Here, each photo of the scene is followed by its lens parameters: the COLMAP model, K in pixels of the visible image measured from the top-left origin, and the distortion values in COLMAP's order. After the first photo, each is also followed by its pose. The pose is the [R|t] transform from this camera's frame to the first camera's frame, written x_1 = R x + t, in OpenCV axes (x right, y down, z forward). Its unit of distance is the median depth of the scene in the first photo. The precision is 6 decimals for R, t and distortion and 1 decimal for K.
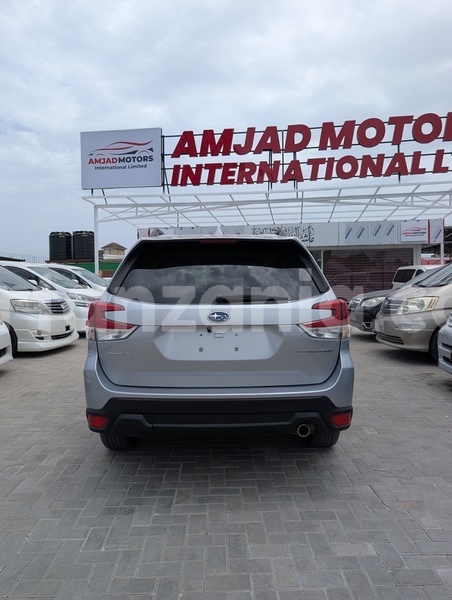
lens RADIAL K [[431.9, 0, 228.5], [0, 431.9, 288.2], [0, 0, 1]] dist [0.006692, -0.006120]
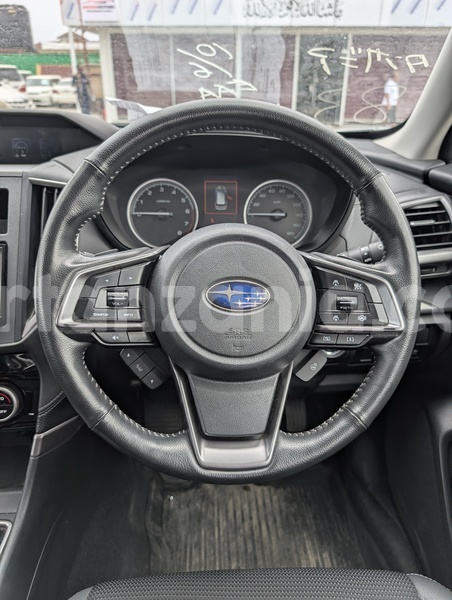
lens RADIAL K [[443.9, 0, 226.7], [0, 443.9, 289.3], [0, 0, 1]] dist [-0.001600, -0.005006]
pose [[0.999208, 0.007093, 0.039142, 0.010467], [-0.022194, 0.916000, 0.400564, 0.001328], [-0.033013, -0.401115, 0.915432, 0.336973]]
